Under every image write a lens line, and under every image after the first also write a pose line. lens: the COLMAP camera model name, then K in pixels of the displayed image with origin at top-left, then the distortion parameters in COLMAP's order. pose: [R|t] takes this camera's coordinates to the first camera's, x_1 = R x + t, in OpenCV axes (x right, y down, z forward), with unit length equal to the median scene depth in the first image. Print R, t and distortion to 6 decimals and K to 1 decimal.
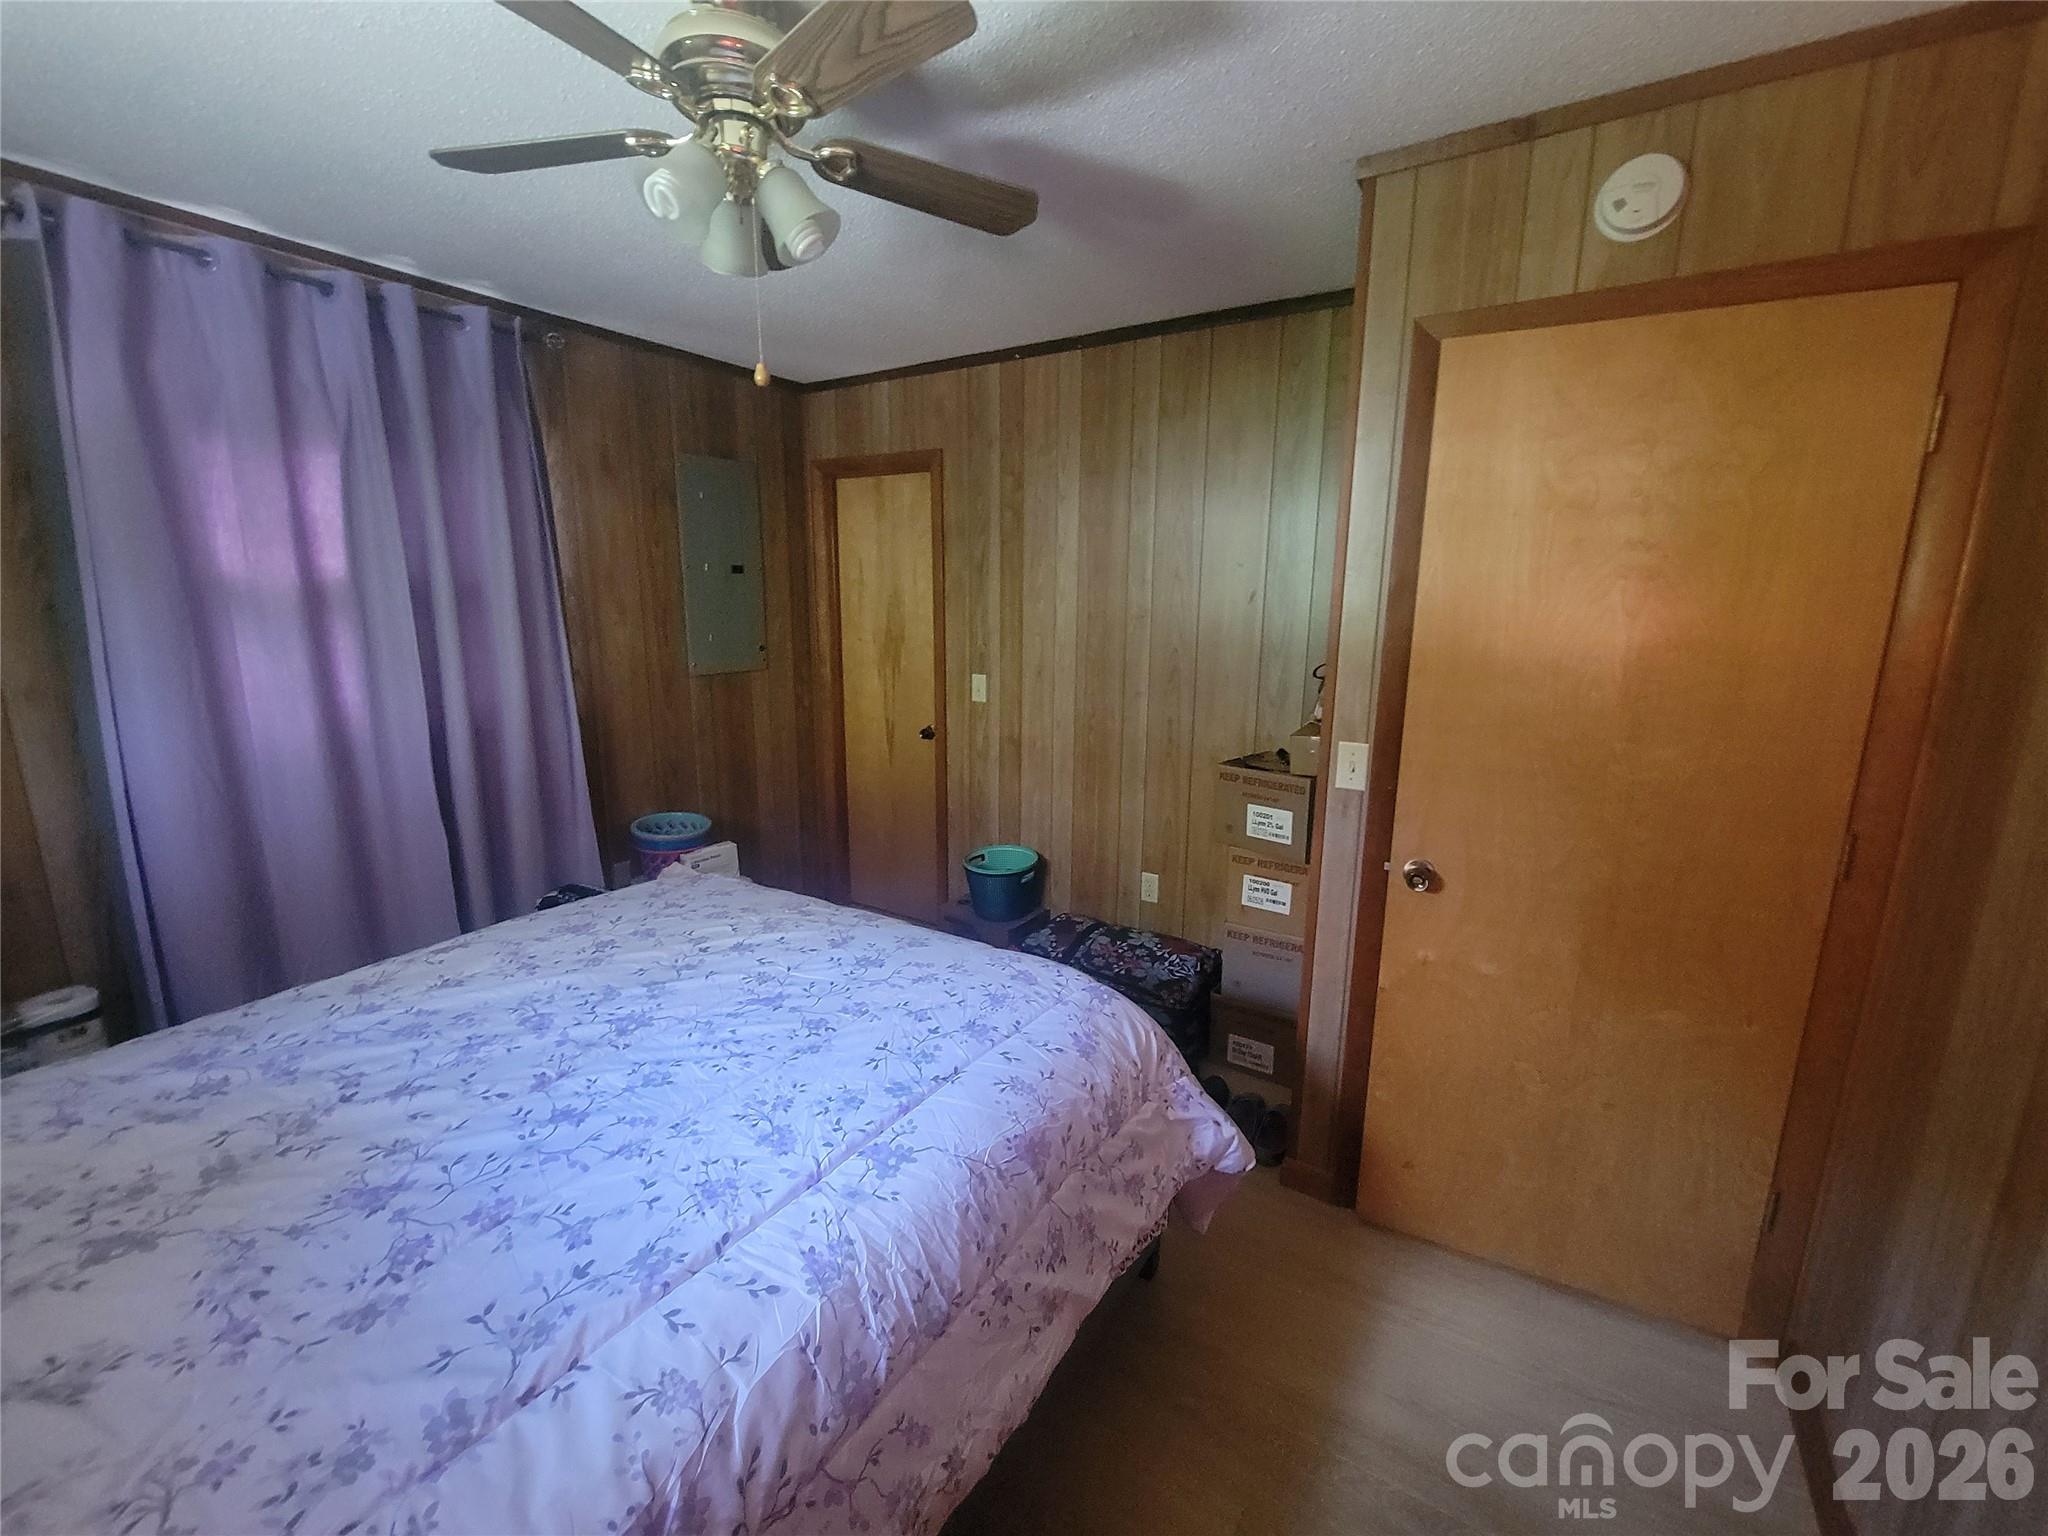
lens RADIAL K [[842.1, 0, 1030.7], [0, 842.1, 761.7], [0, 0, 1]] dist [0.001186, -0.000276]
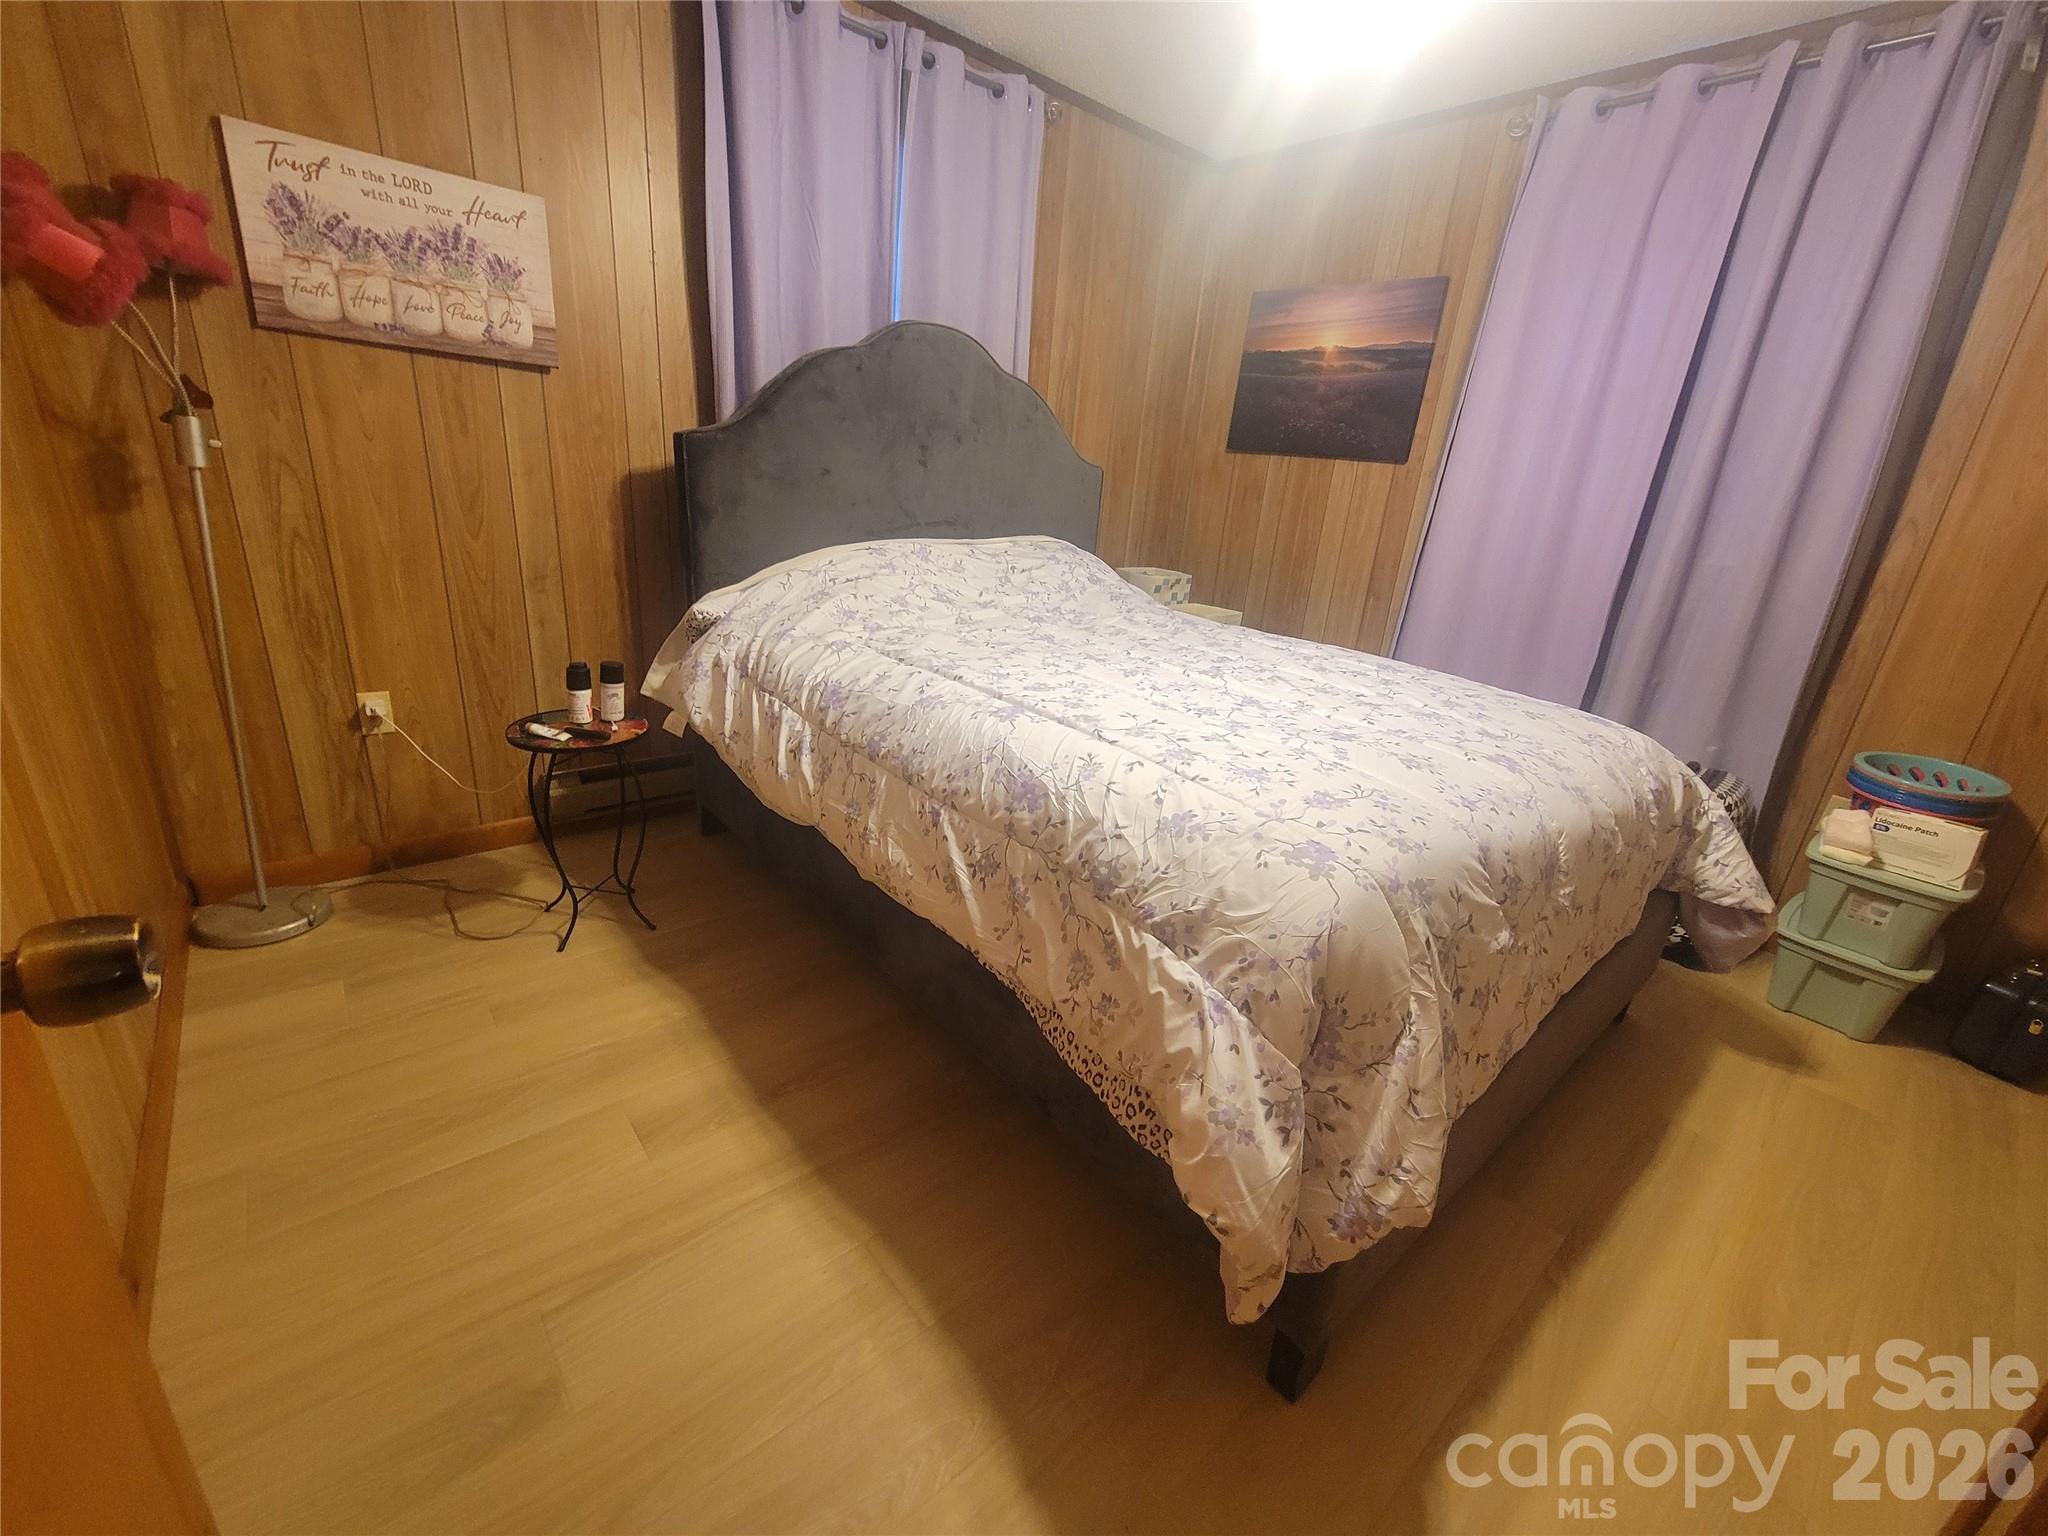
lens RADIAL K [[842.1, 0, 1030.7], [0, 842.1, 761.7], [0, 0, 1]] dist [0.001186, -0.000276]
pose [[-0.291196, 0.289750, -0.911729, 0.823196], [-0.269800, 0.889472, 0.368847, 0.040041], [0.917831, 0.353391, -0.180836, 1.047595]]
